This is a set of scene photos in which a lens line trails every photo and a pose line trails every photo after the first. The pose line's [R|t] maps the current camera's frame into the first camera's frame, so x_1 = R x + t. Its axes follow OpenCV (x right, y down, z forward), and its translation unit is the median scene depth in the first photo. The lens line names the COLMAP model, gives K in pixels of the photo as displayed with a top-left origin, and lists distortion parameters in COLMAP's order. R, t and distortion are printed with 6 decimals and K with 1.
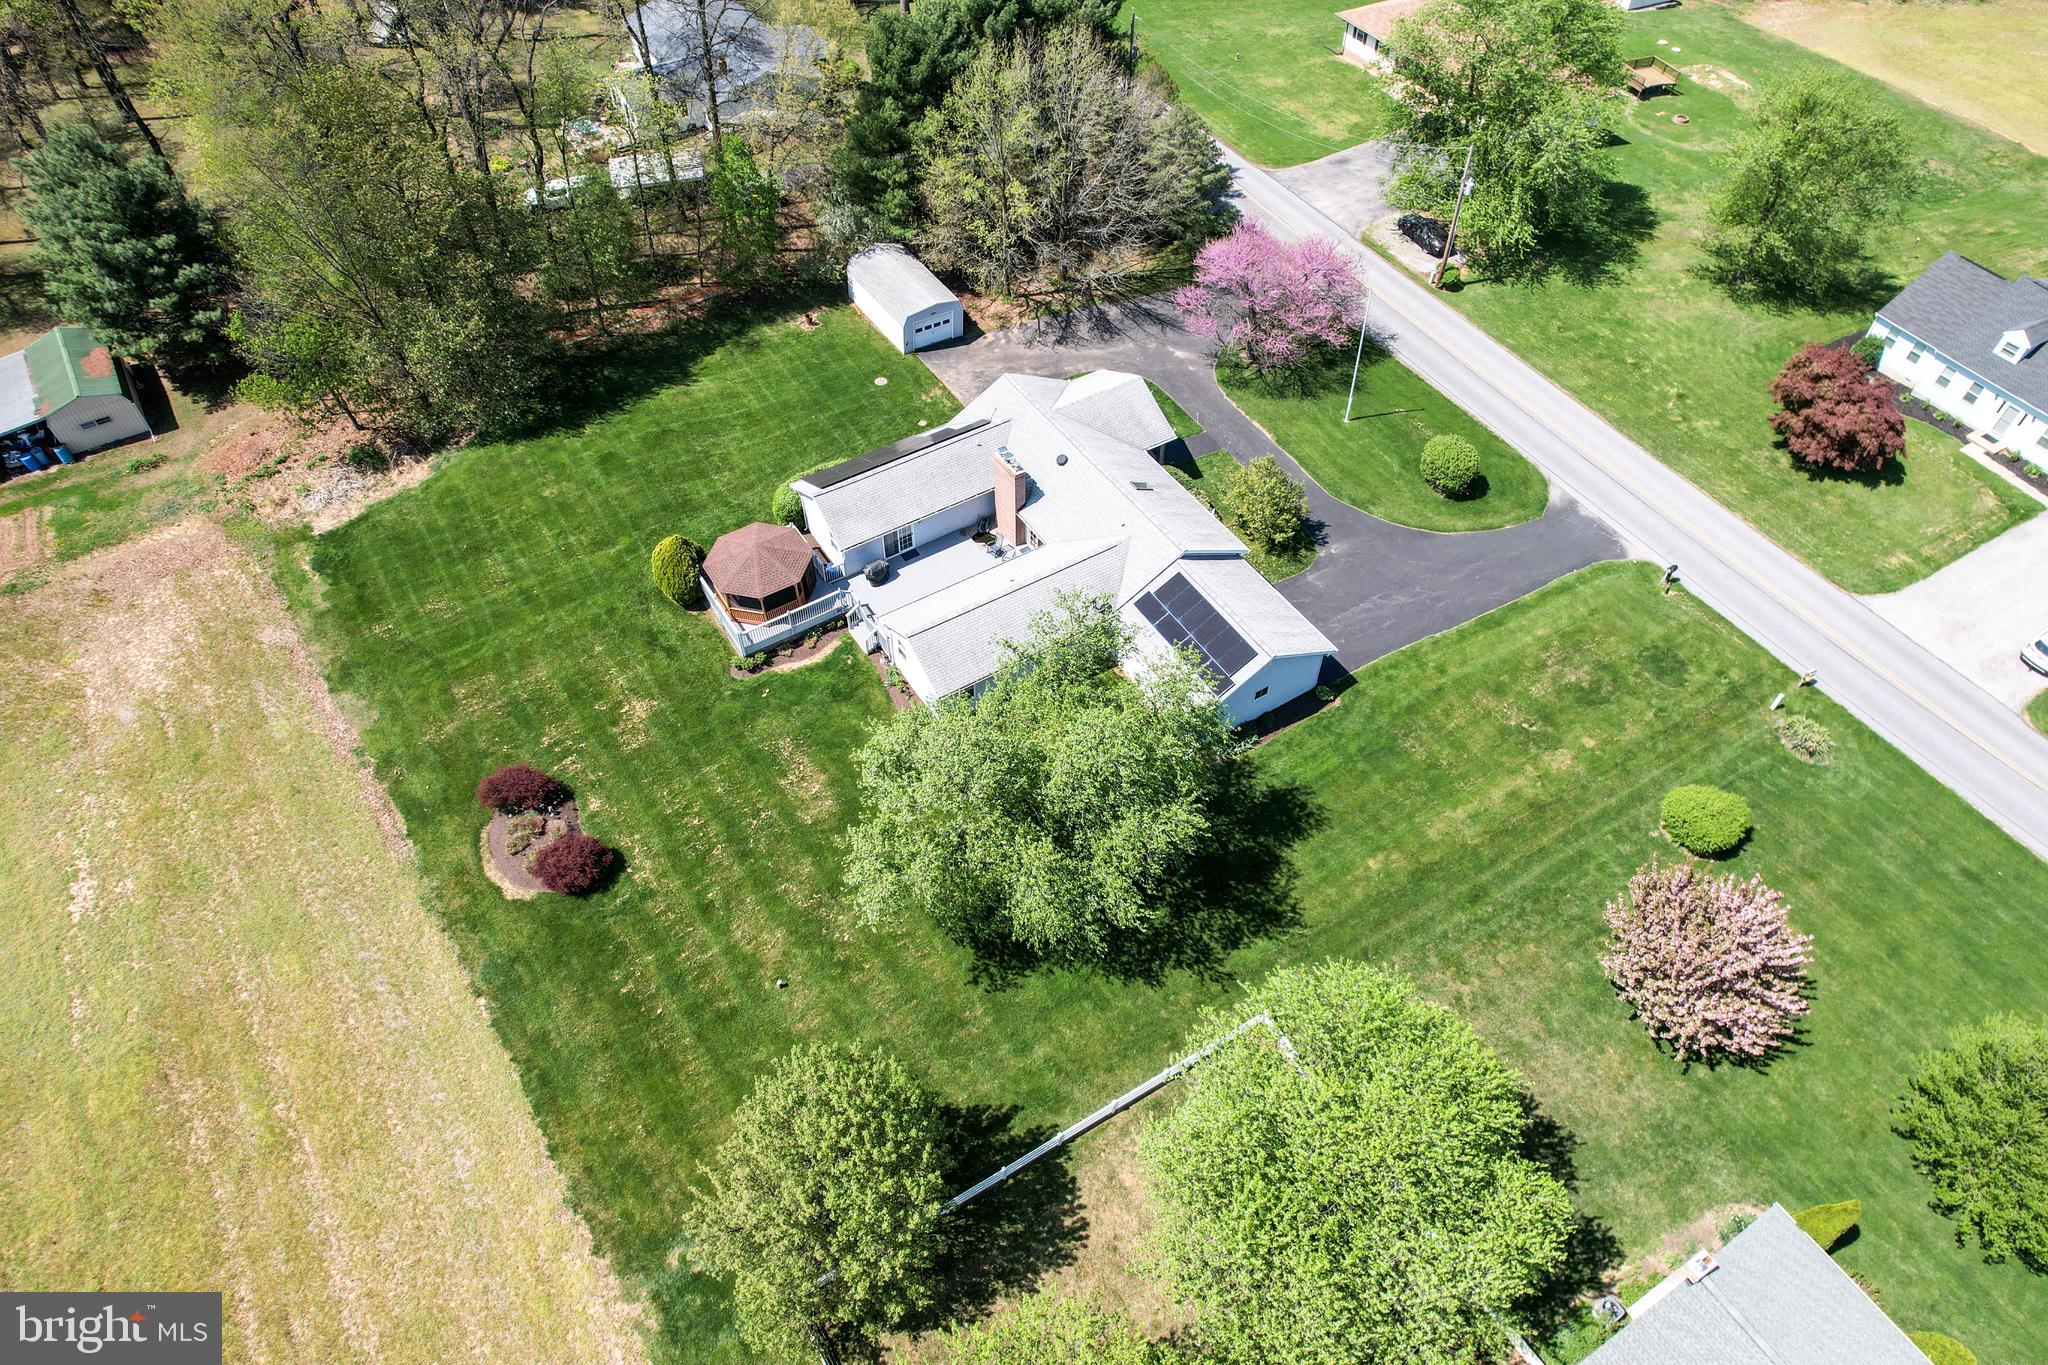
lens RADIAL K [[1297.4, 0, 1023.0], [0, 1297.4, 692.5], [0, 0, 1]] dist [-0.034484, 0.010733]
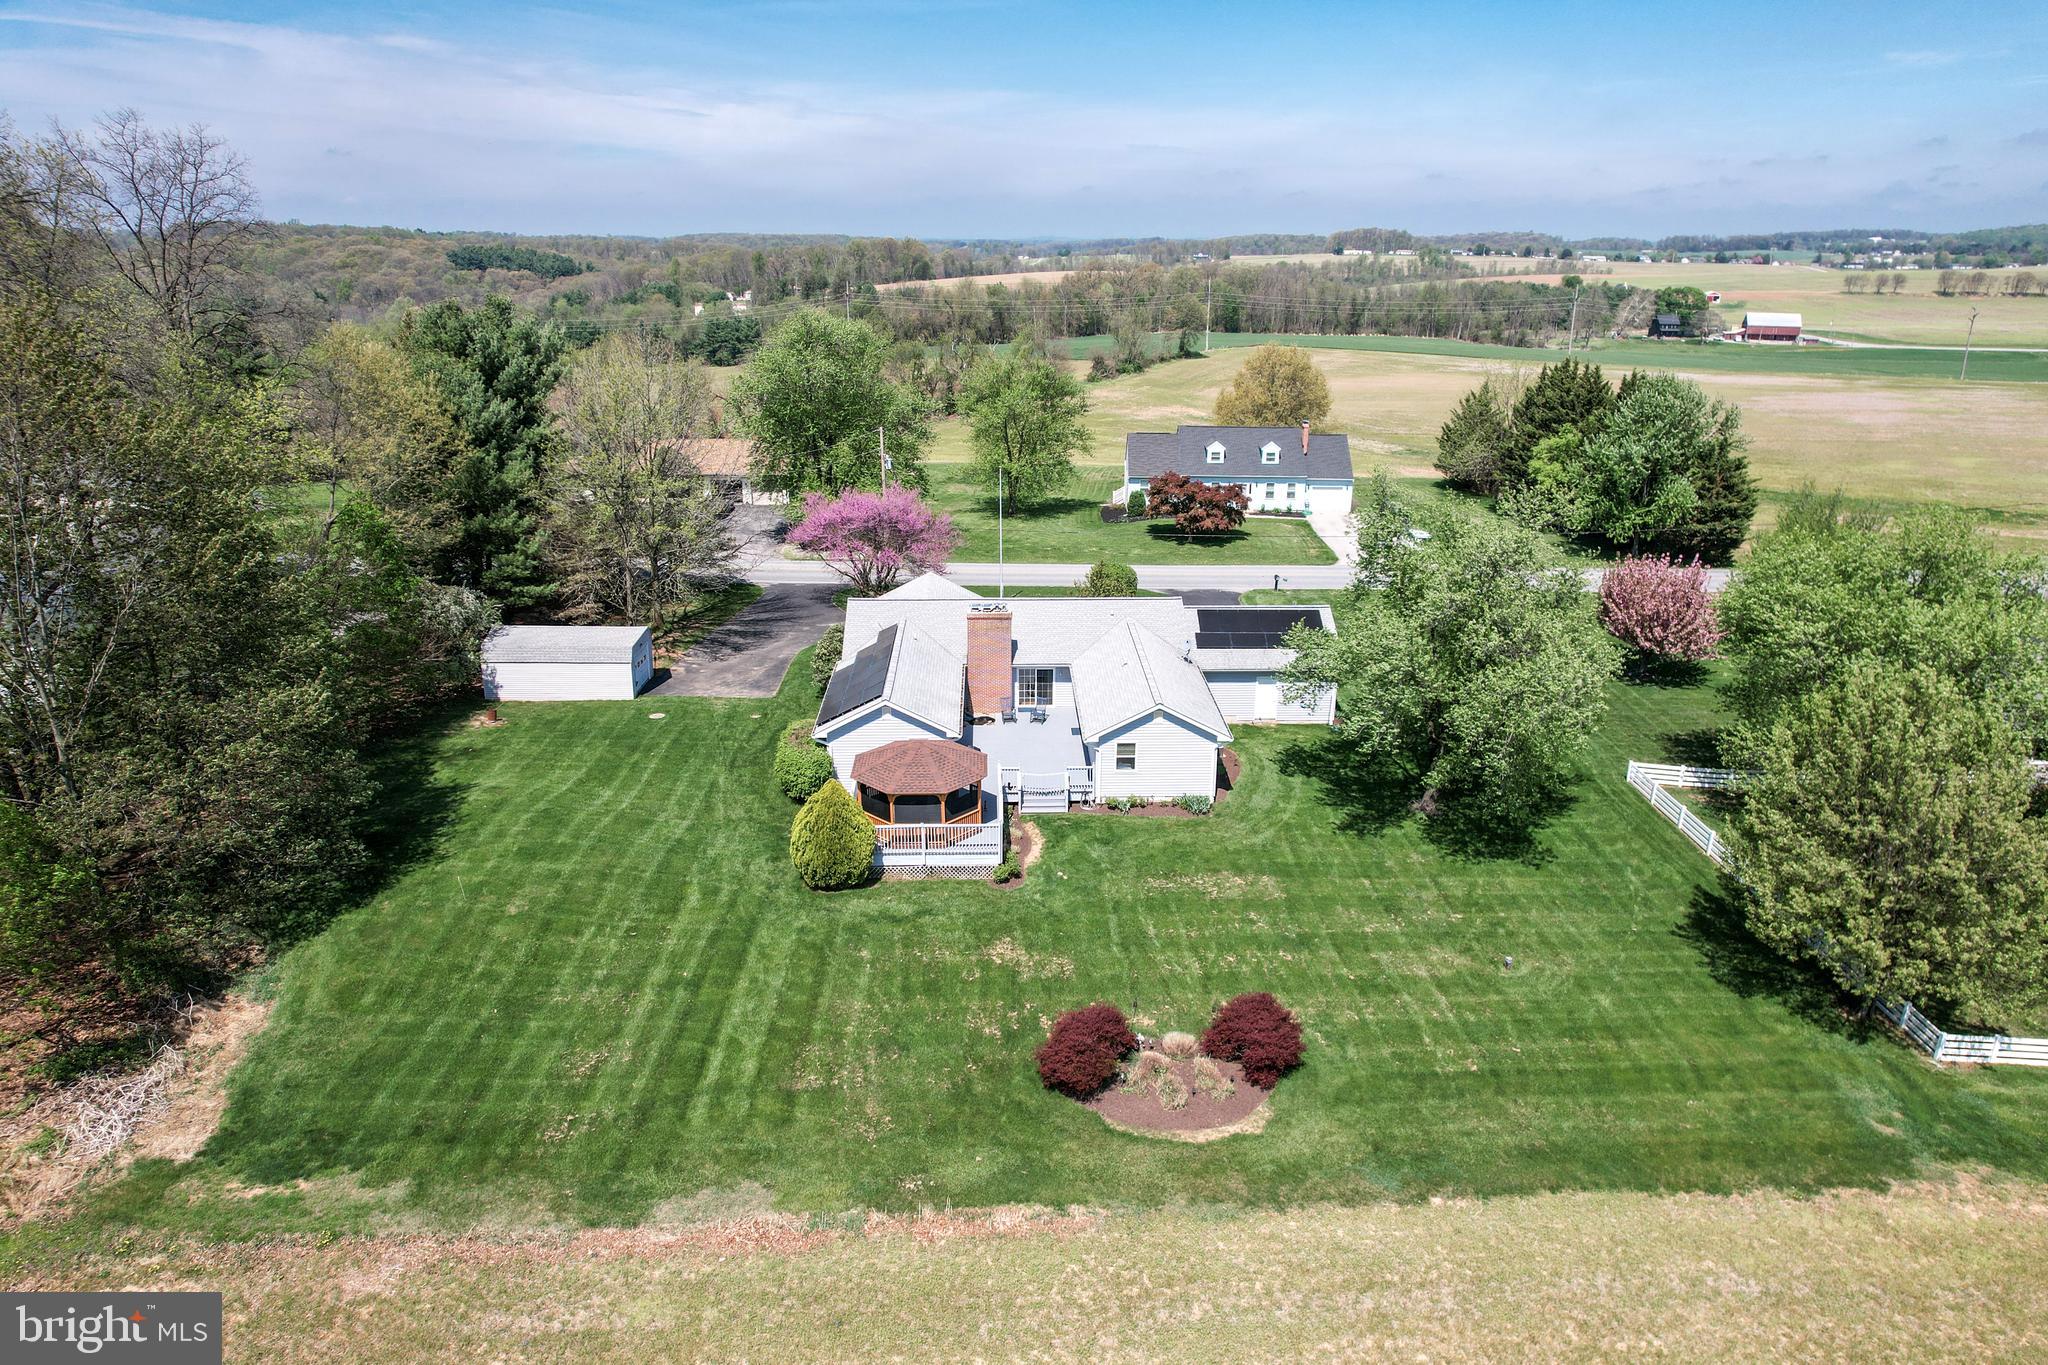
lens RADIAL K [[1297.4, 0, 1026.2], [0, 1297.4, 676.7], [0, 0, 1]] dist [-0.034484, 0.010733]
pose [[0.507800, -0.278284, 0.815290, -0.724675], [0.656137, 0.738192, -0.156704, 0.018197], [-0.558232, 0.614516, 0.557446, 0.470644]]
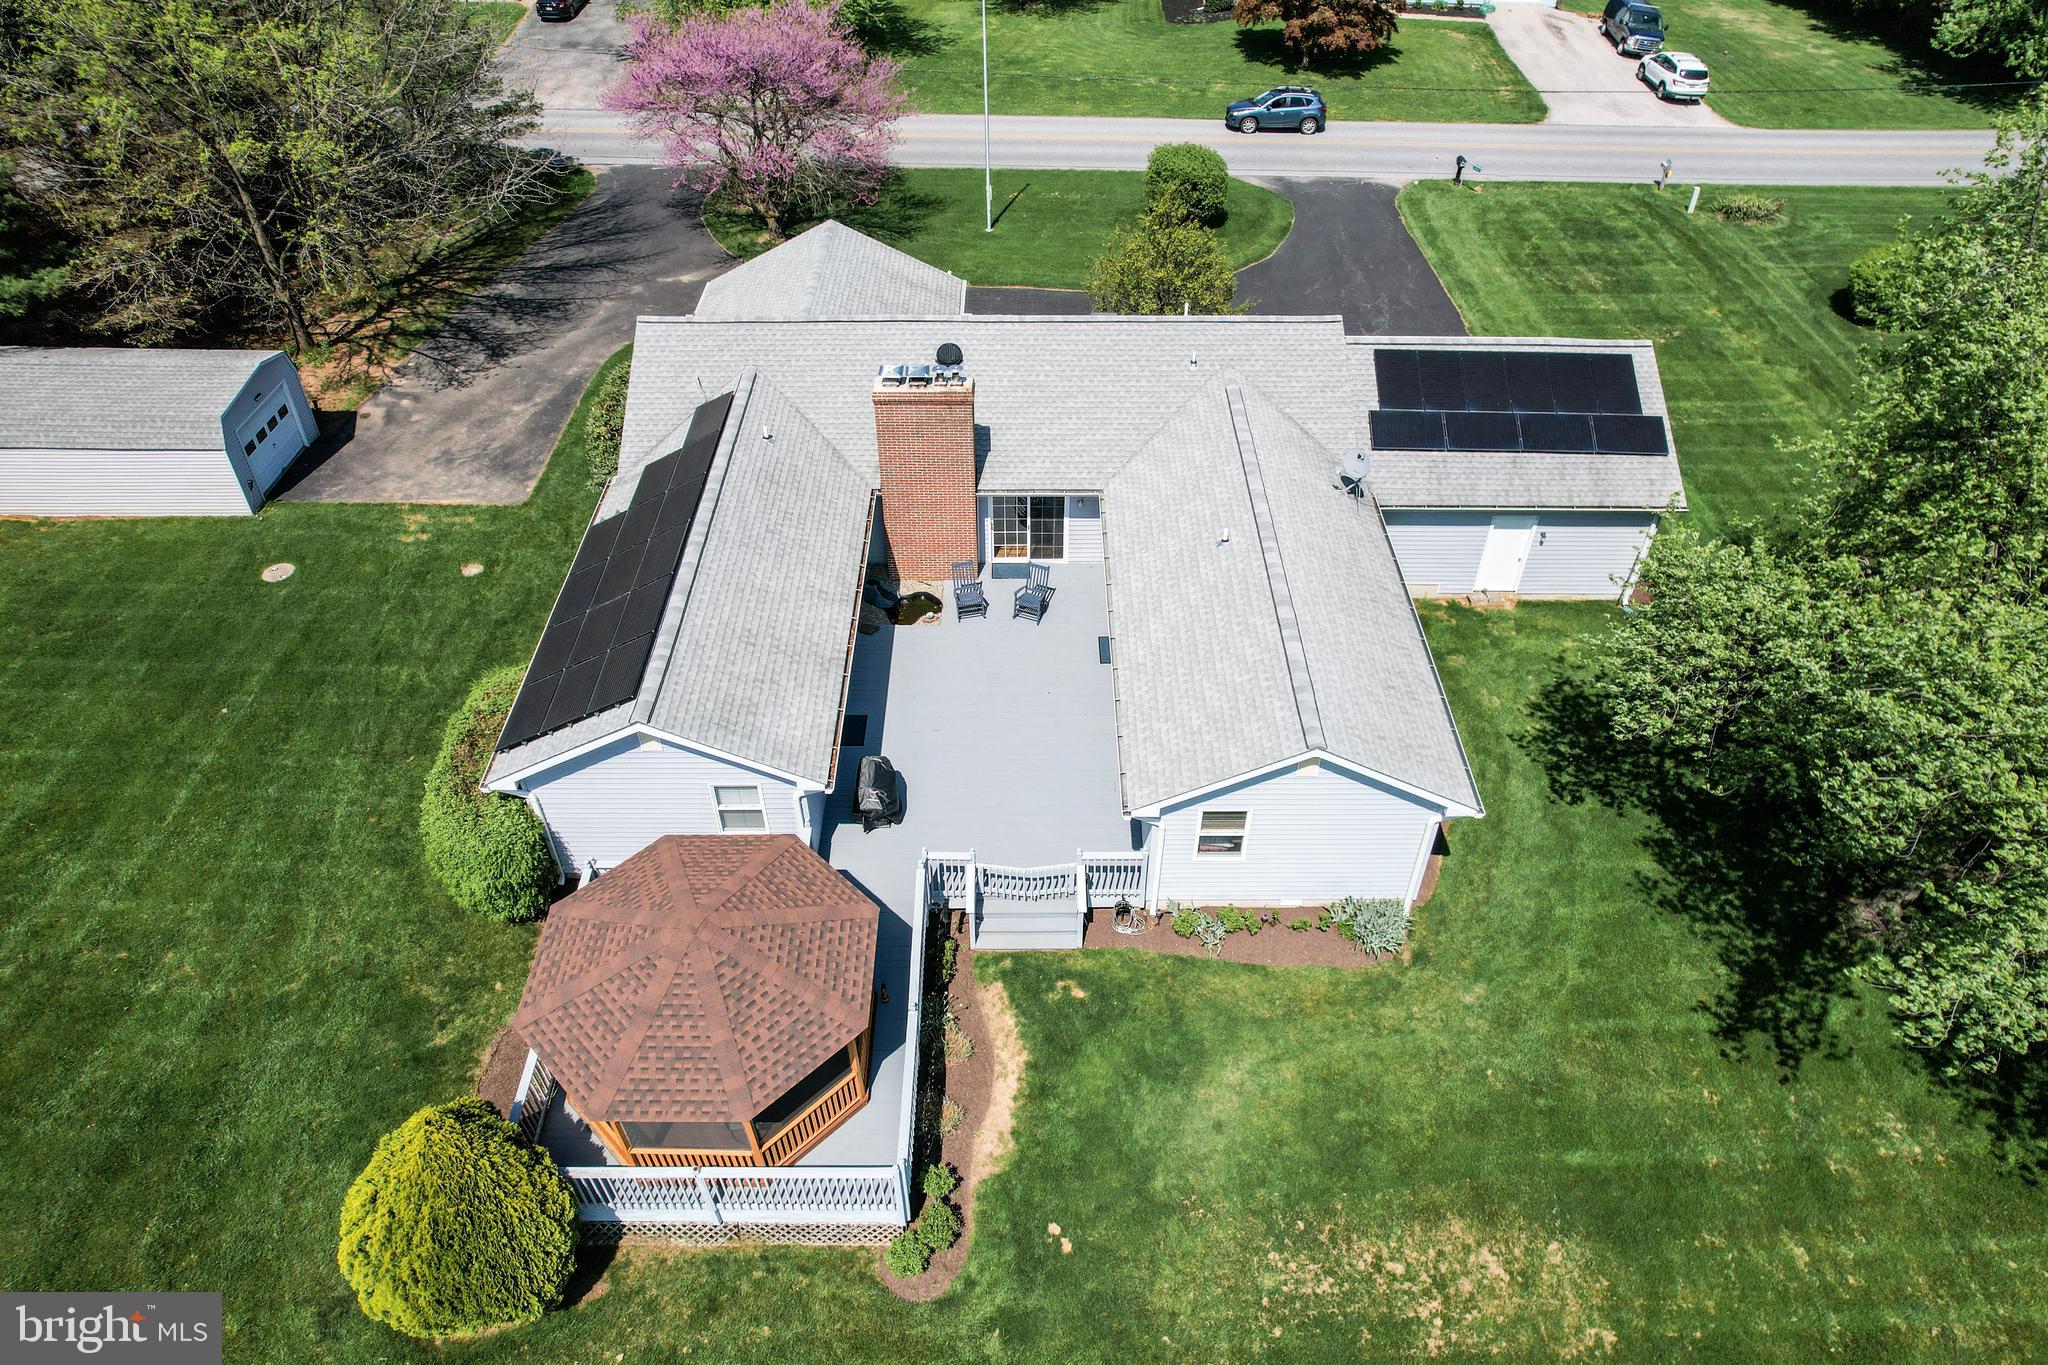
lens RADIAL K [[1297.4, 0, 1034.3], [0, 1297.4, 681.0], [0, 0, 1]] dist [-0.034484, 0.010733]
pose [[0.527033, -0.569326, 0.630955, -0.290029], [0.649718, 0.748505, 0.132689, -0.131249], [-0.547816, 0.340011, 0.764389, 0.658626]]
